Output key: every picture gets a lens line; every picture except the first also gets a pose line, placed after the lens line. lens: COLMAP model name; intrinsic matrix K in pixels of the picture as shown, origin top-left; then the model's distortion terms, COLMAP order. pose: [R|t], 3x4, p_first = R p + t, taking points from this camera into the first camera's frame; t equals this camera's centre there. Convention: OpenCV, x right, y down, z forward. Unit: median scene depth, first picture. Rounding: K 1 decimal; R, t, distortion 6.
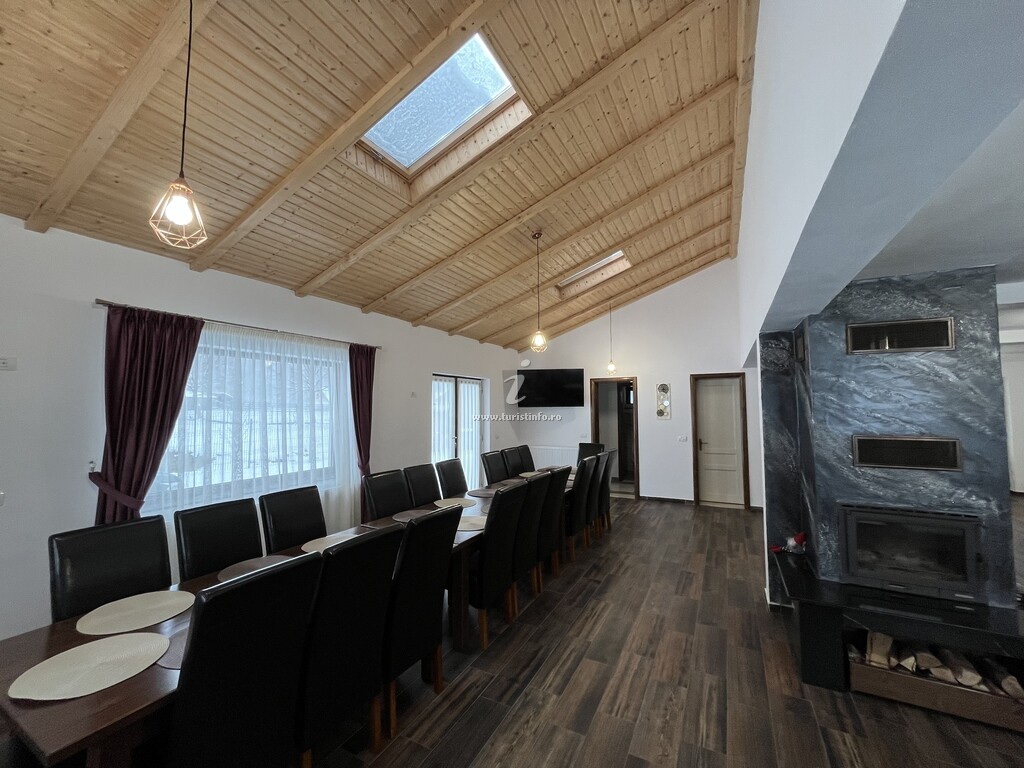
lens RADIAL K [[412.2, 0, 509.1], [0, 412.2, 384.5], [0, 0, 1]] dist [-0.003494, 0.000140]
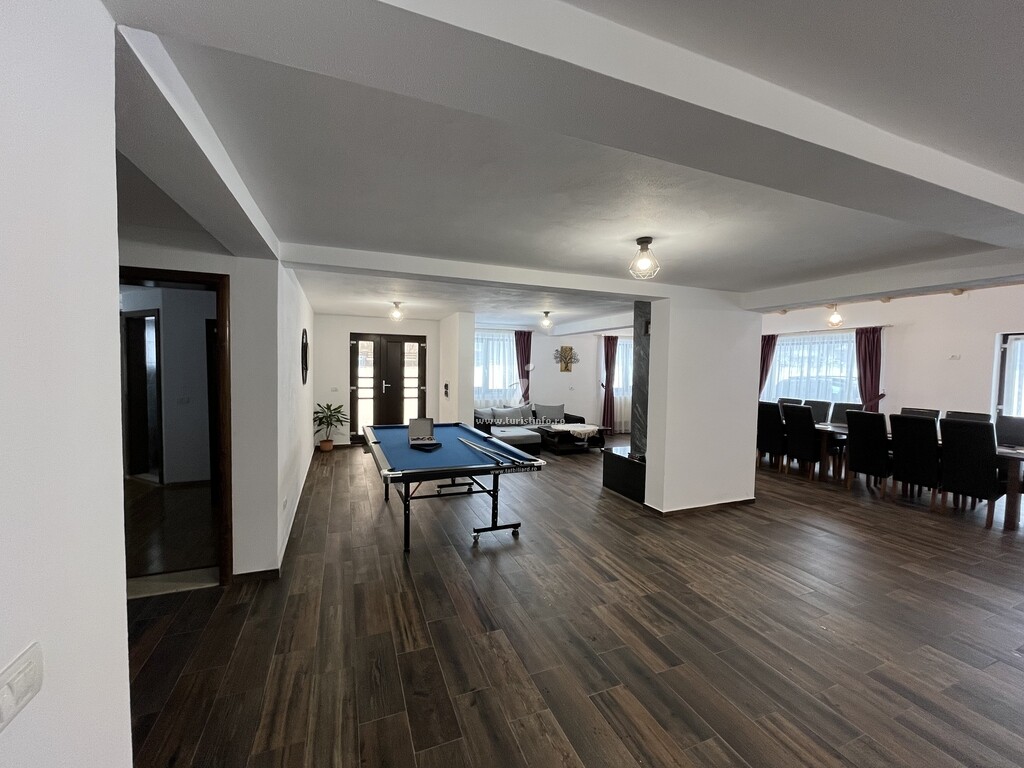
lens RADIAL K [[412.2, 0, 509.1], [0, 412.2, 384.5], [0, 0, 1]] dist [-0.003494, 0.000140]
pose [[-0.647957, 0.027759, -0.761171, 2.413431], [0.028819, 0.999514, 0.011918, 0.085702], [0.761132, -0.014213, -0.648442, 1.398904]]
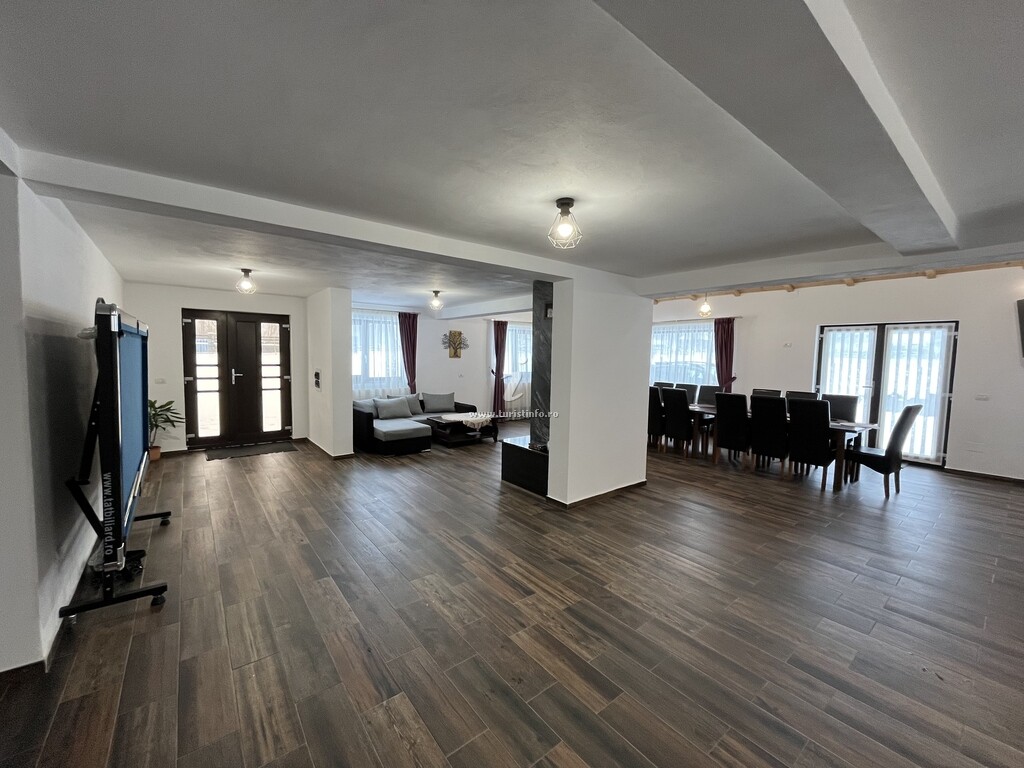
lens RADIAL K [[412.2, 0, 509.1], [0, 412.2, 384.5], [0, 0, 1]] dist [-0.003494, 0.000140]
pose [[-0.408096, 0.062778, -0.910778, 2.298231], [0.034546, 0.997980, 0.053309, 0.084700], [0.912285, -0.009709, -0.409440, 1.268363]]
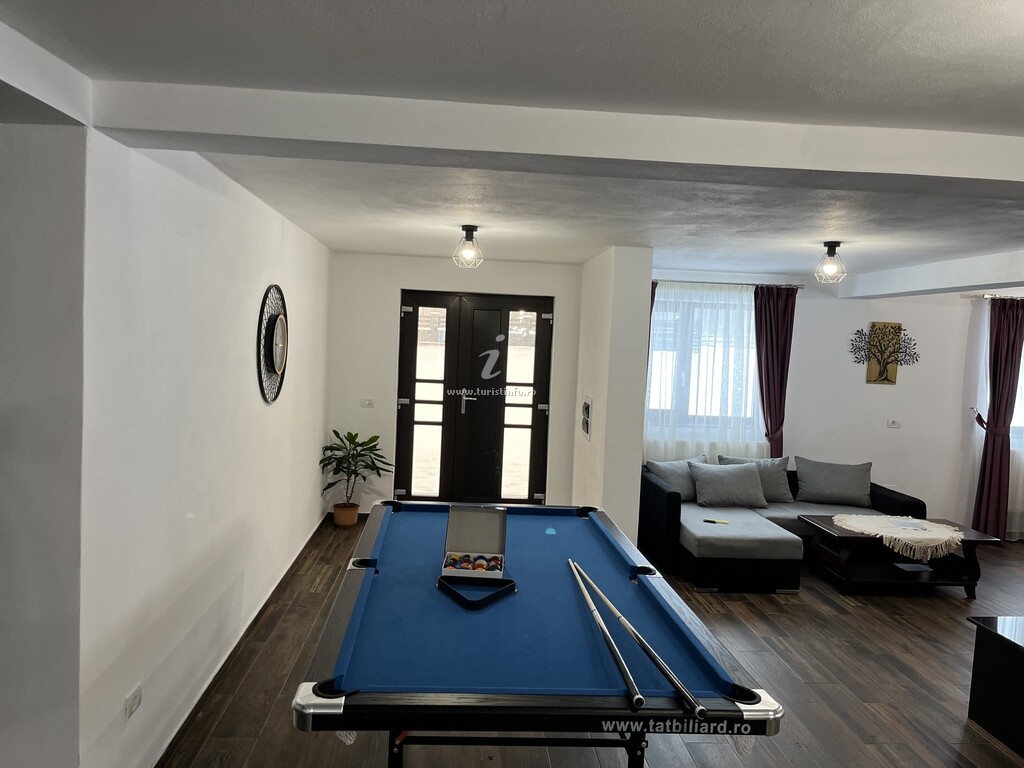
lens RADIAL K [[774.5, 0, 508.3], [0, 774.5, 389.1], [0, 0, 1]] dist [0.088194, -0.119733]
pose [[-0.850716, 0.001971, -0.525622, 2.092876], [-0.010877, 0.999713, 0.021353, 0.020640], [0.525513, 0.023882, -0.850450, 1.214583]]
